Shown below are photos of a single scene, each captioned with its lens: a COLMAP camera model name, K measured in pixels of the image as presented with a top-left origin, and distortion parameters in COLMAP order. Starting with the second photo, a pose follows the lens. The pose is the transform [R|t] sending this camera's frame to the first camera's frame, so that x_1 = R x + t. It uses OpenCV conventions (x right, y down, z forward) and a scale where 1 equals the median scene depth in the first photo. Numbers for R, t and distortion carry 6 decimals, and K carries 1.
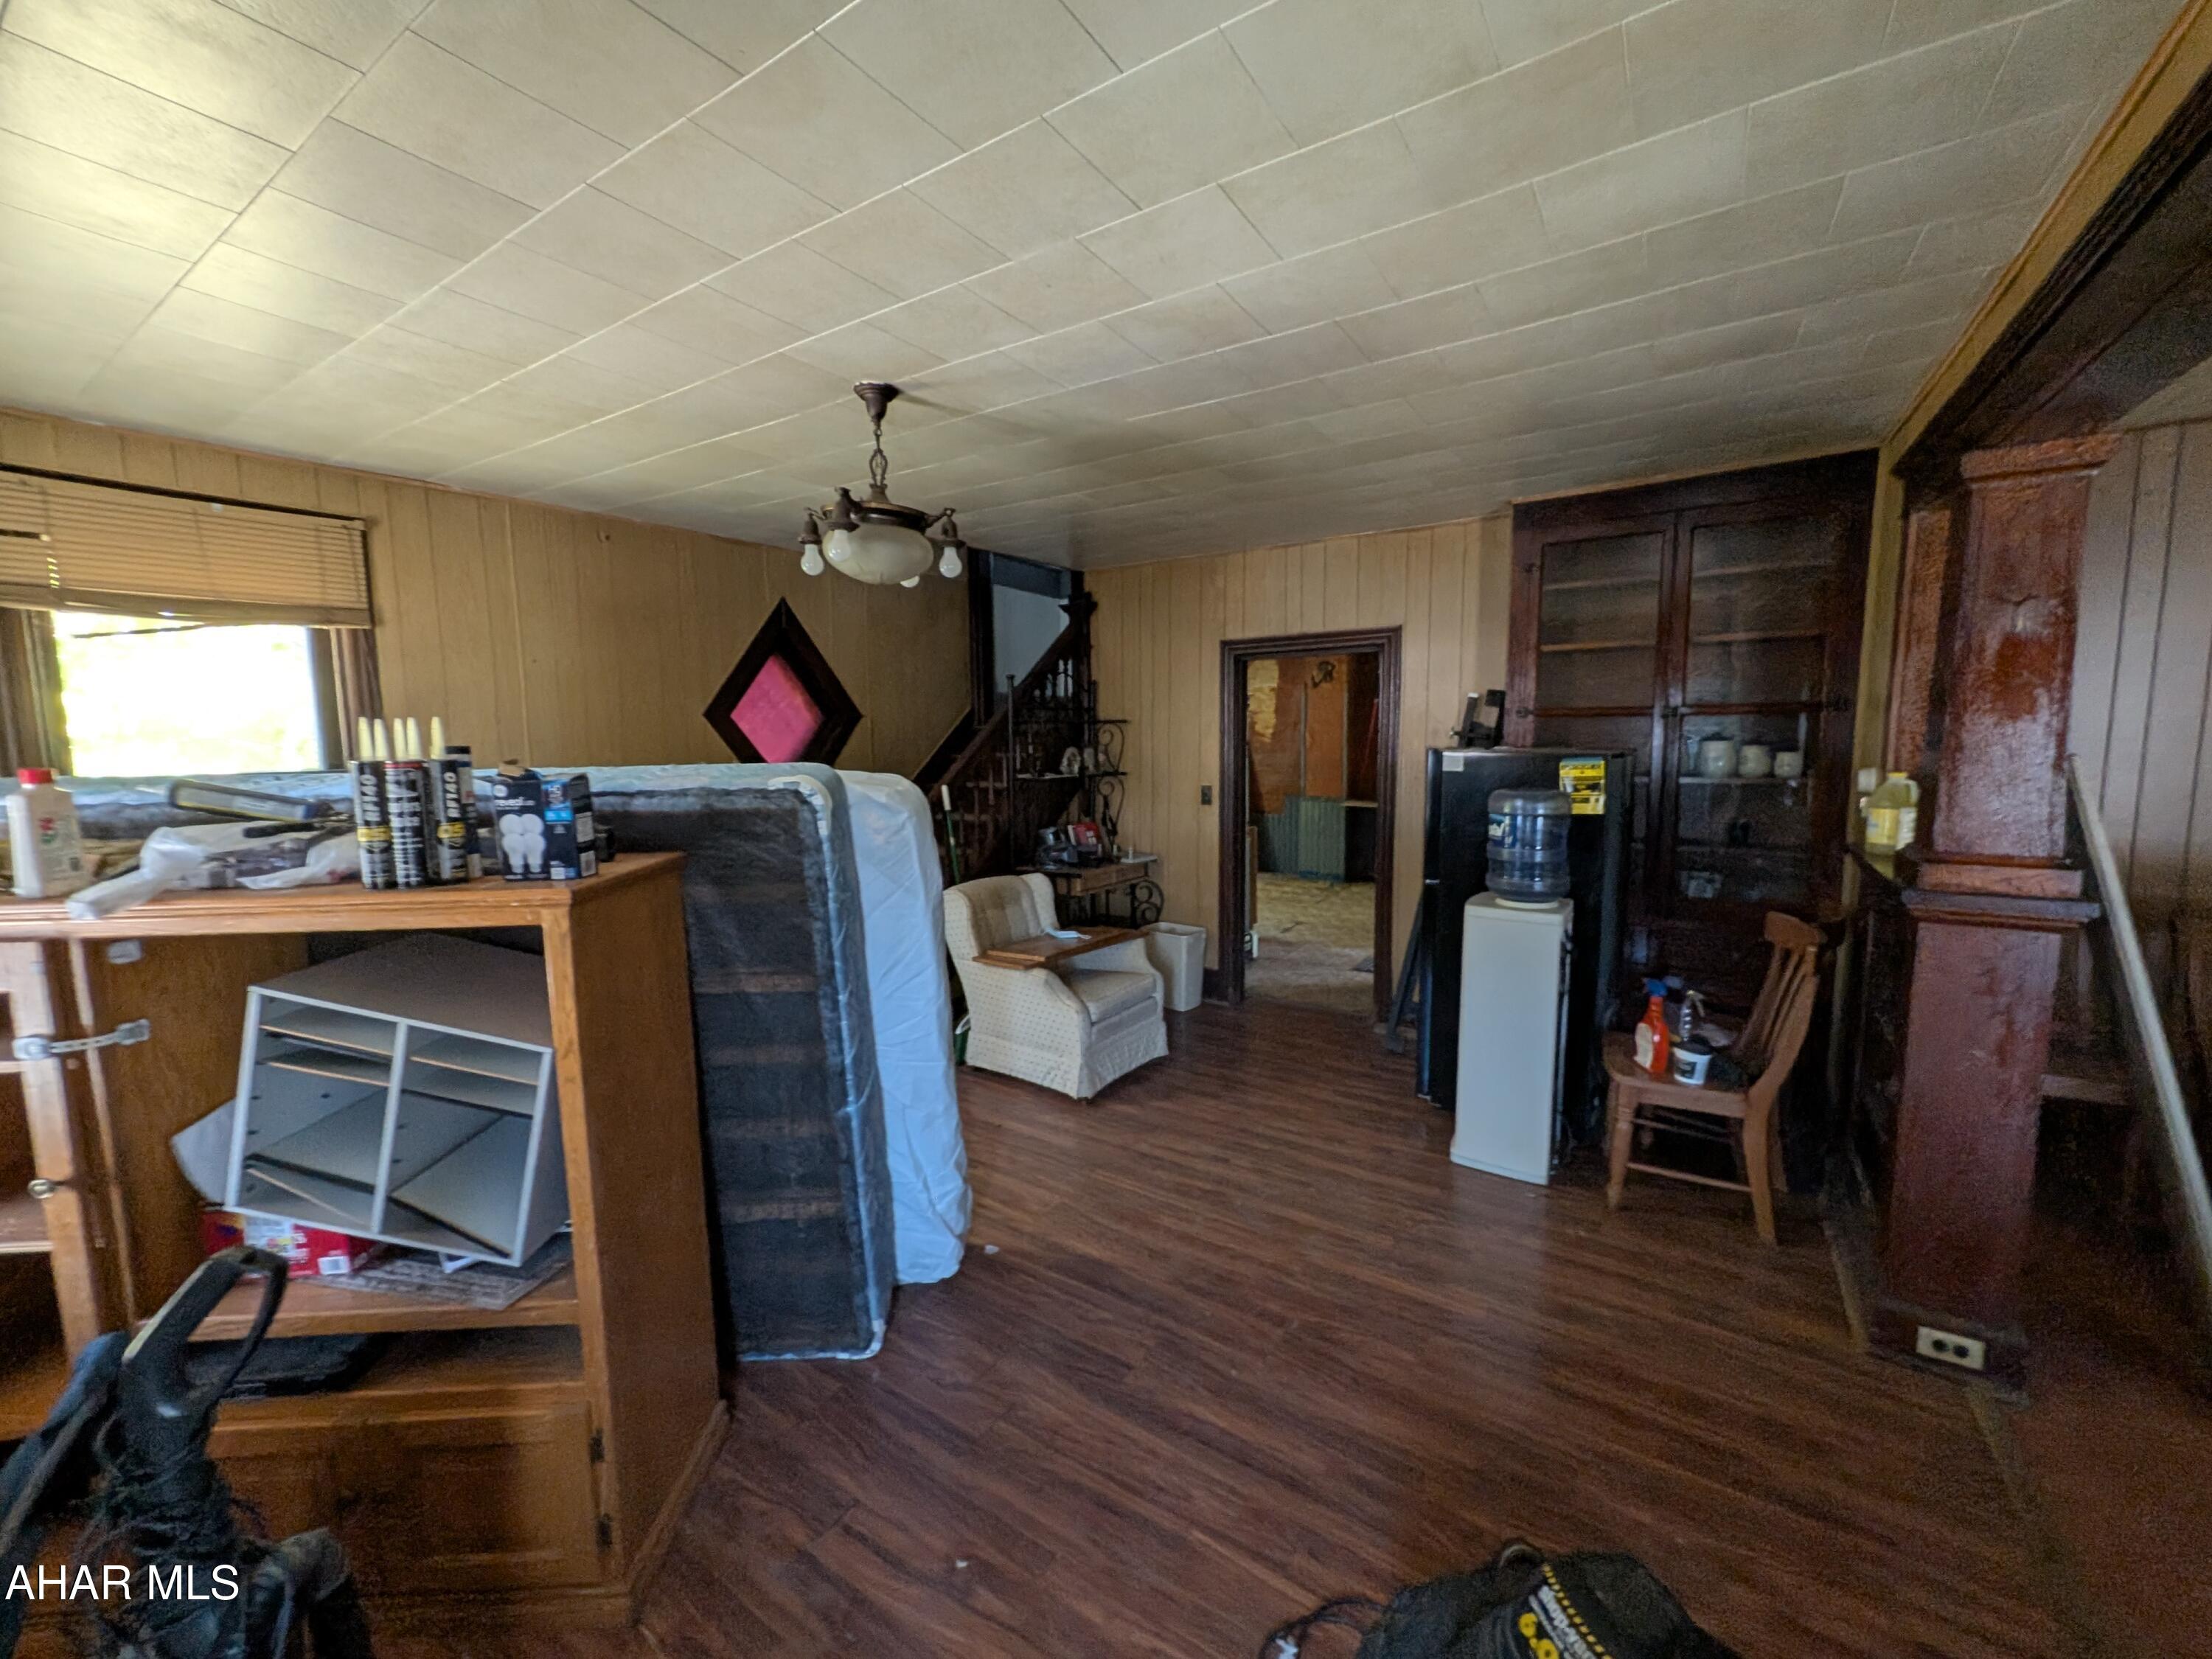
lens RADIAL K [[878.3, 0, 1116.8], [0, 878.3, 830.3], [0, 0, 1]] dist [0.001819, -0.000484]
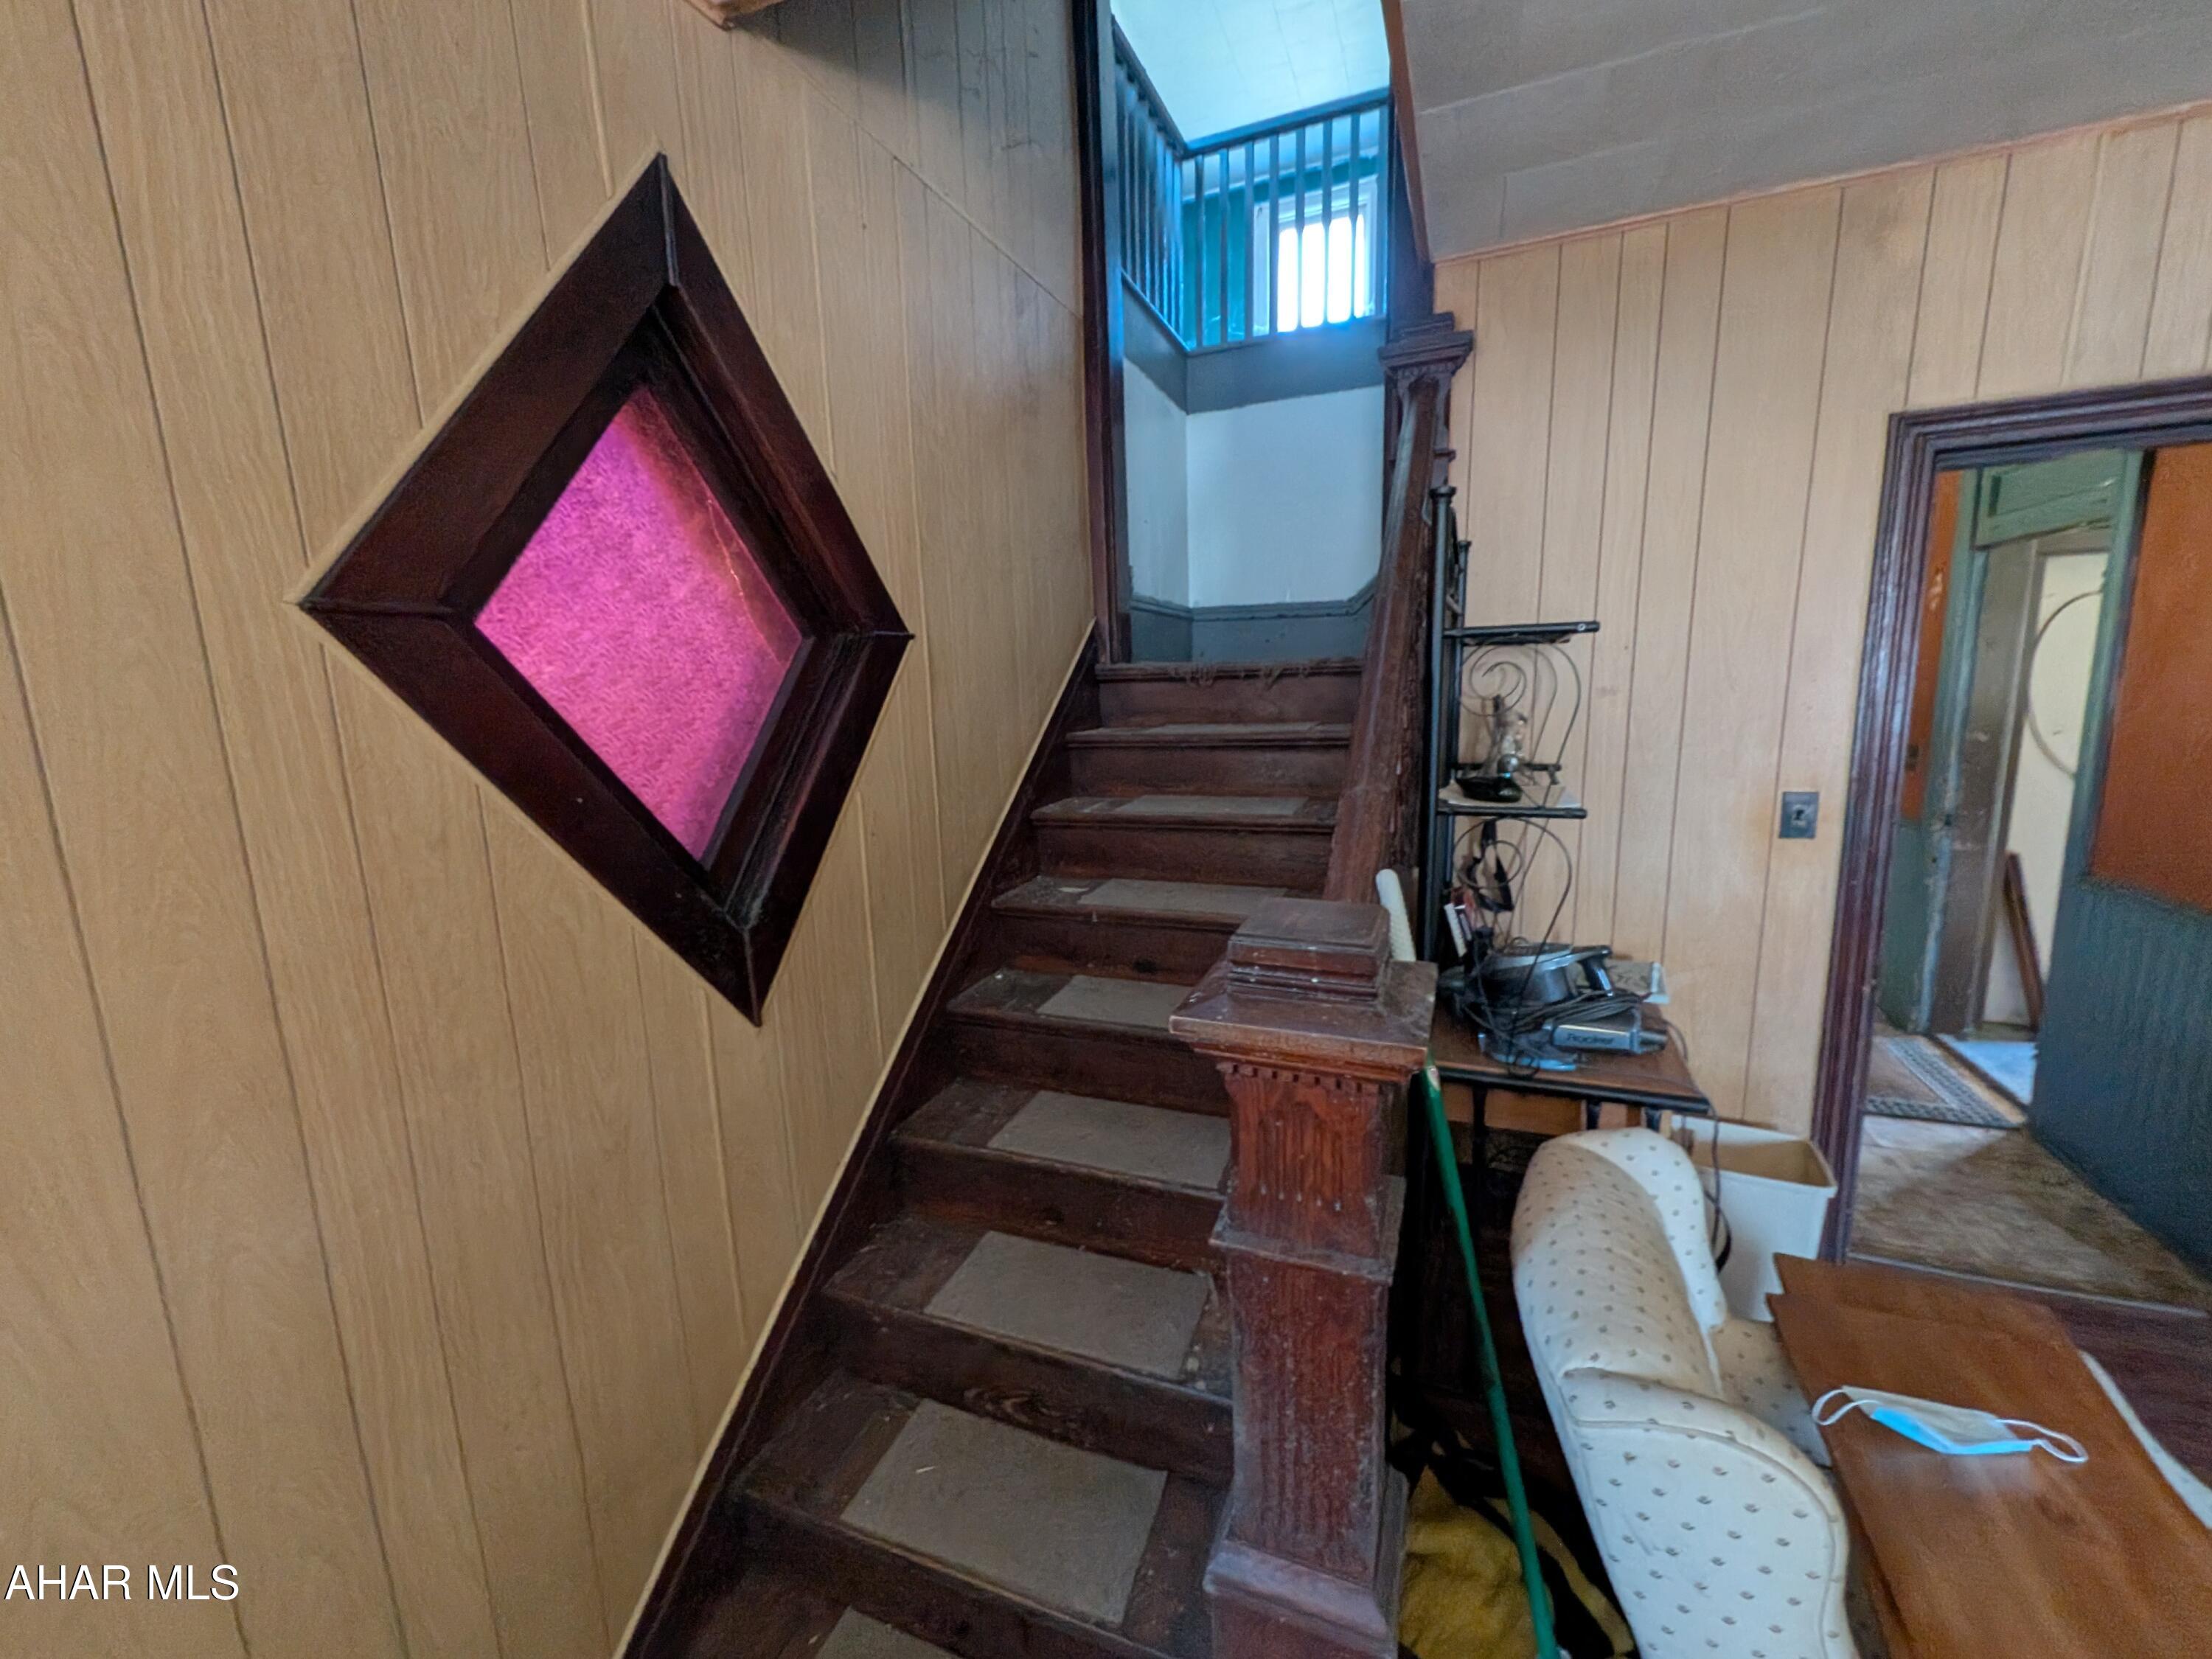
lens RADIAL K [[878.3, 0, 1096.8], [0, 878.3, 830.1], [0, 0, 1]] dist [0.001819, -0.000484]
pose [[0.980598, -0.057355, 0.187450, -0.323252], [0.045477, 0.996712, 0.067067, -0.083398], [-0.190681, -0.057241, 0.979982, 0.735524]]
